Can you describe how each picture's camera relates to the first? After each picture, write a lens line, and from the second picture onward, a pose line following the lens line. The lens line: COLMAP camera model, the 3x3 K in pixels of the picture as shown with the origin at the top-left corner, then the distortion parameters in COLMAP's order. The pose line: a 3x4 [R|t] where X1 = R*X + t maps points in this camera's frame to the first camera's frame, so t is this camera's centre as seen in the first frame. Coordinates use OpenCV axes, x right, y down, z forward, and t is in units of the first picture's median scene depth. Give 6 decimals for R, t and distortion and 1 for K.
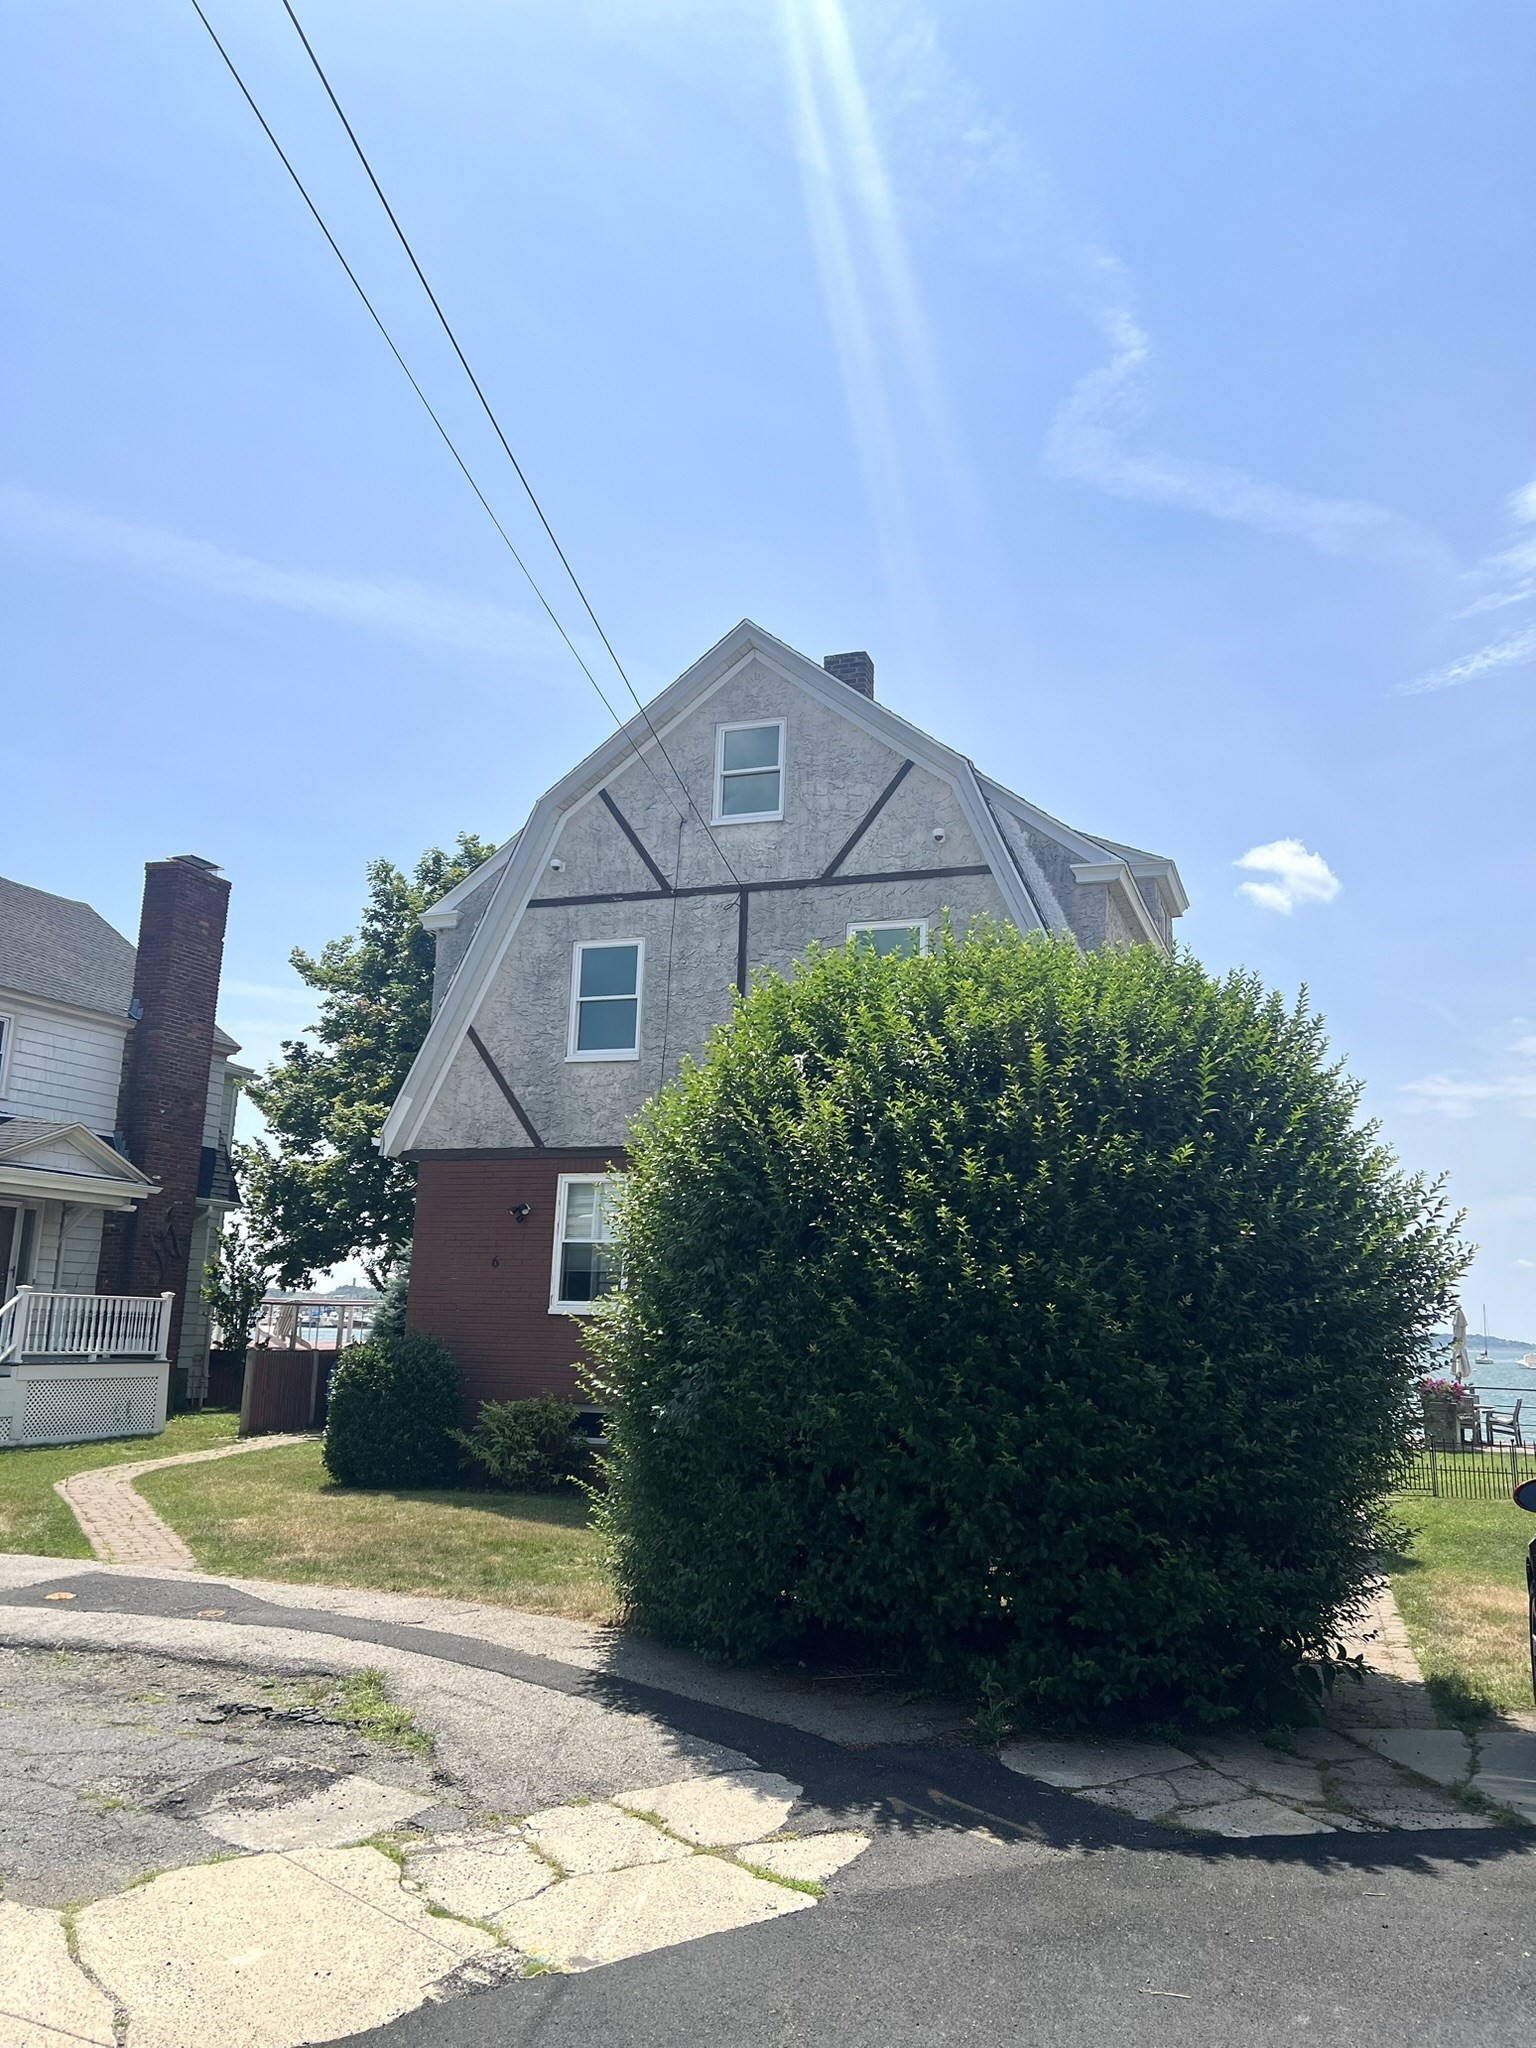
lens RADIAL K [[1534.1, 0, 789.9], [0, 1534.1, 1020.9], [0, 0, 1]] dist [0.068366, -0.075379]
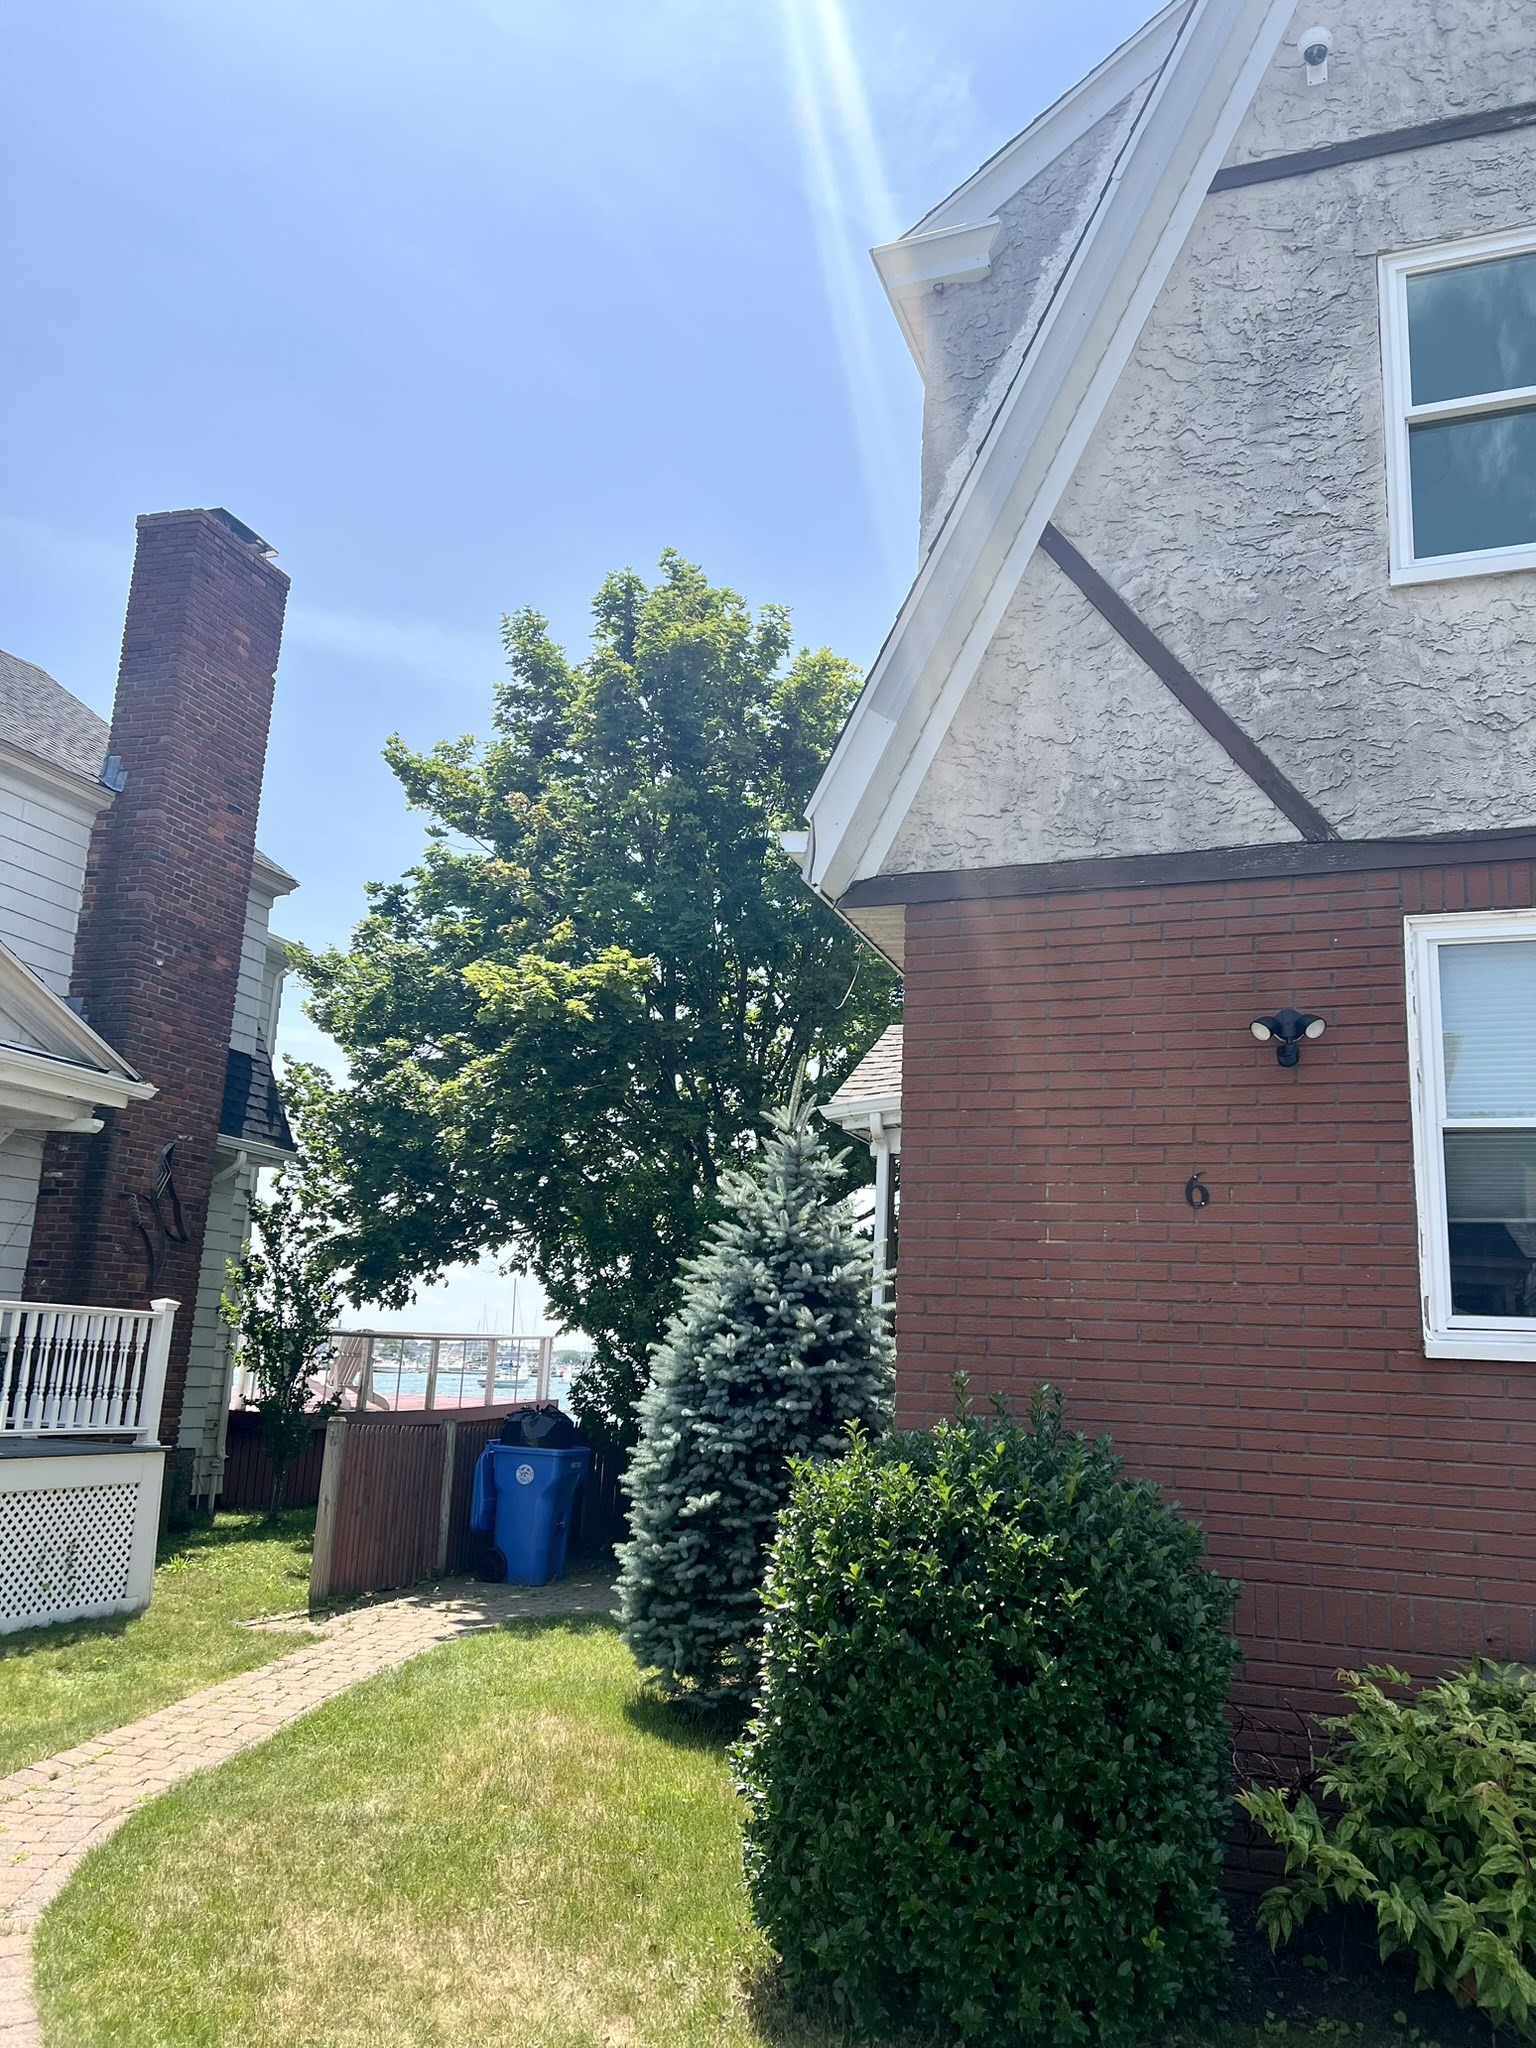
lens RADIAL K [[1534.1, 0, 789.0], [0, 1534.1, 1026.5], [0, 0, 1]] dist [0.068366, -0.075379]
pose [[0.999908, 0.013143, 0.003281, -0.205980], [-0.013054, 0.999576, -0.026014, 0.098102], [-0.003621, 0.025969, 0.999656, 0.505775]]
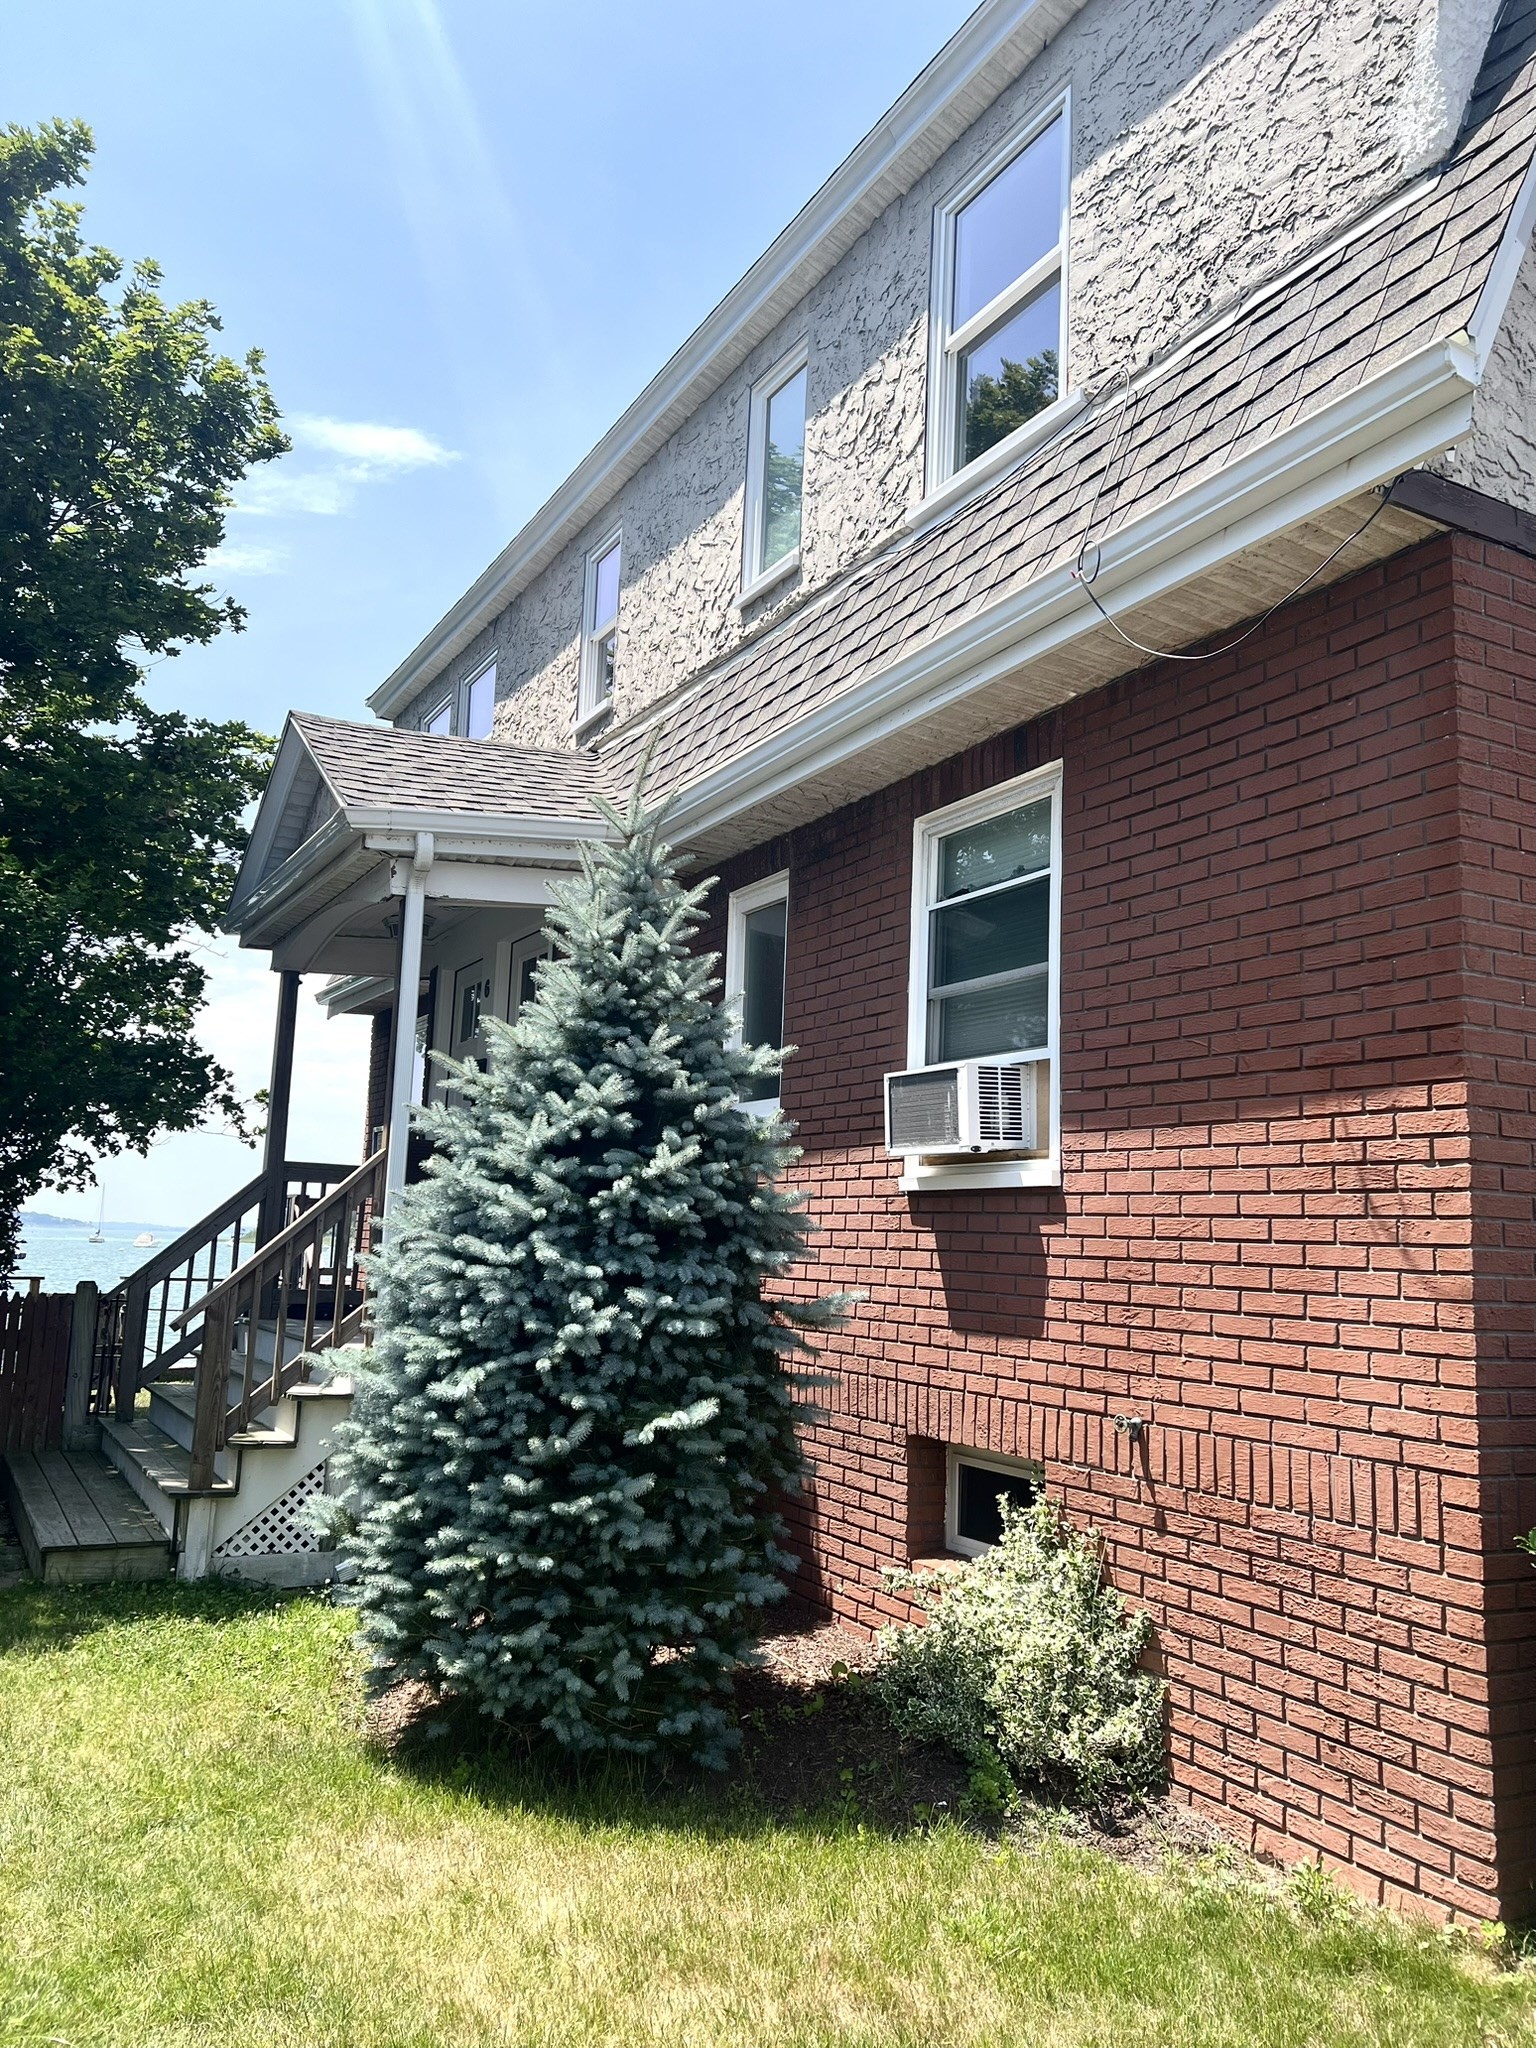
lens RADIAL K [[1534.1, 0, 772.3], [0, 1534.1, 1029.6], [0, 0, 1]] dist [0.068366, -0.075379]
pose [[0.648437, 0.104808, 0.754019, -0.364225], [-0.167669, 0.985817, 0.007163, 0.138198], [-0.742574, -0.131071, 0.656813, 0.703078]]
